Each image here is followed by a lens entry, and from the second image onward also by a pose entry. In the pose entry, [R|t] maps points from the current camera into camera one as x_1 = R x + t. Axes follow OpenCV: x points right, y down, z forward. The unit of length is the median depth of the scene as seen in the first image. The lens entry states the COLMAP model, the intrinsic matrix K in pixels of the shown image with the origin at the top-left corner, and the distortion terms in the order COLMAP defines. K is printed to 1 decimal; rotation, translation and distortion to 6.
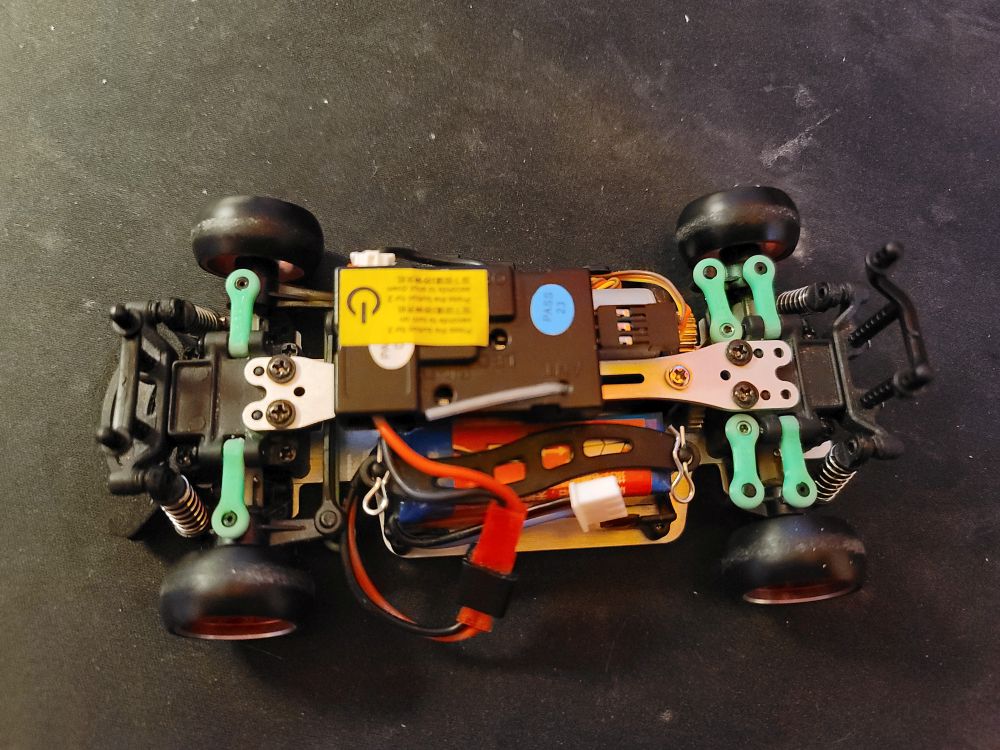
lens RADIAL K [[801.5, 0, 500.0], [0, 801.5, 375.0], [0, 0, 1]] dist [-0.063288, 0.004802]
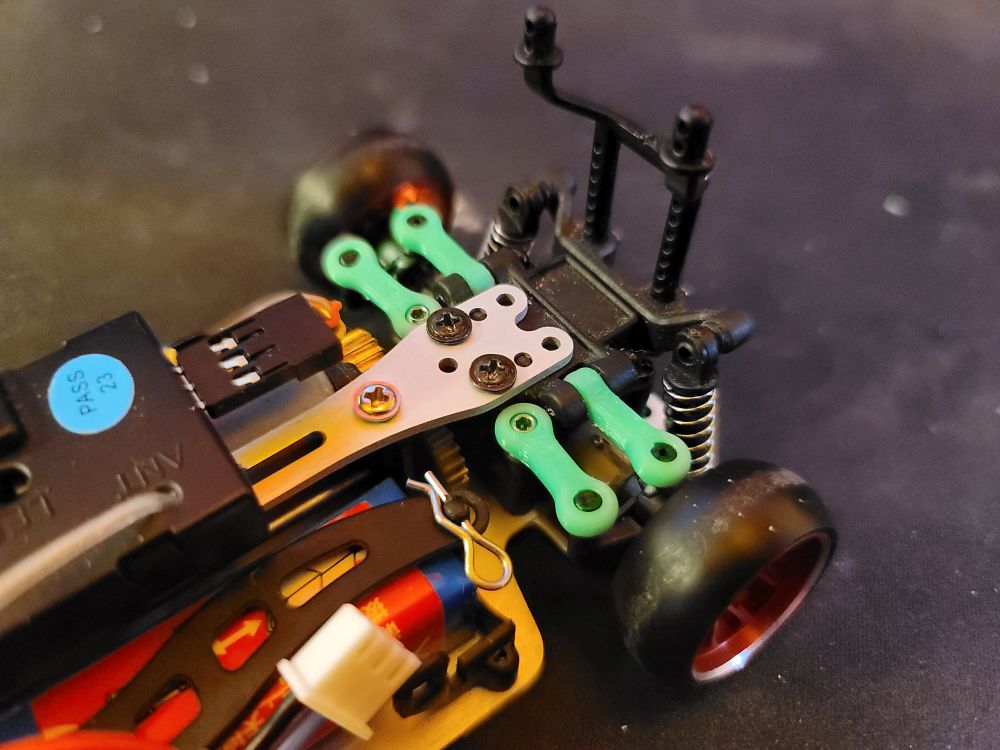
lens RADIAL K [[851.2, 0, 500.0], [0, 851.2, 375.0], [0, 0, 1]] dist [-0.114856, 0.004769]
pose [[0.825914, -0.465072, 0.318708, 0.115730], [0.542667, 0.809065, -0.225669, 0.172809], [-0.152903, 0.359335, 0.920597, 0.435703]]
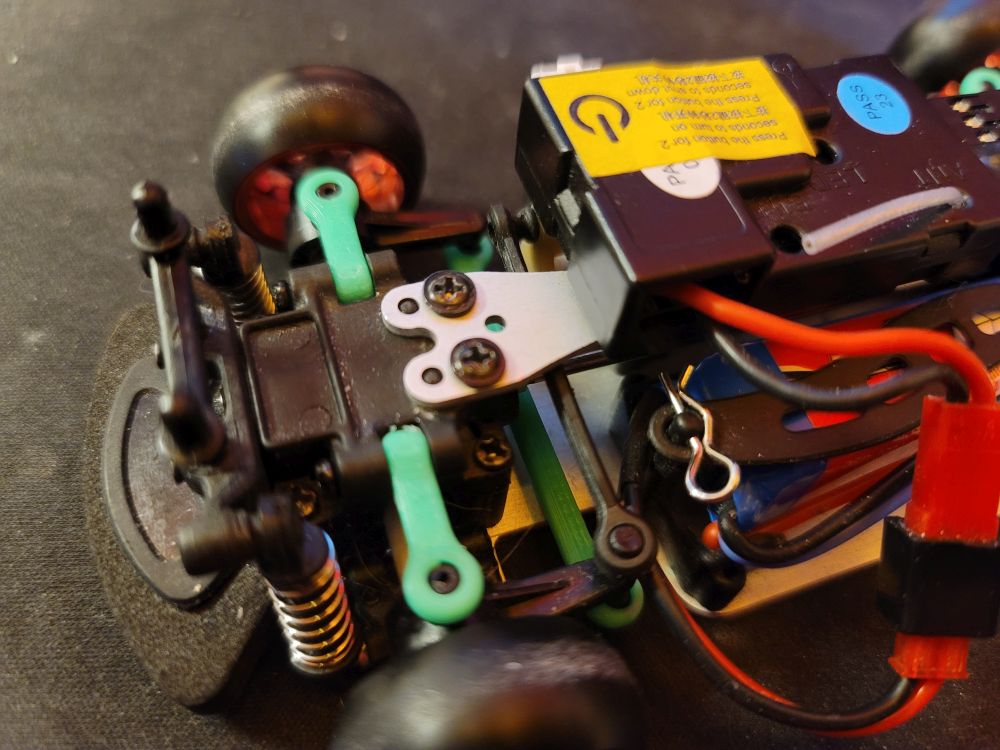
lens RADIAL K [[851.2, 0, 500.0], [0, 851.2, 375.0], [0, 0, 1]] dist [-0.114856, 0.004769]
pose [[0.964471, -0.213595, 0.155478, -0.338836], [0.245608, 0.941730, -0.229829, 0.180139], [-0.097328, 0.259850, 0.960732, 0.464672]]
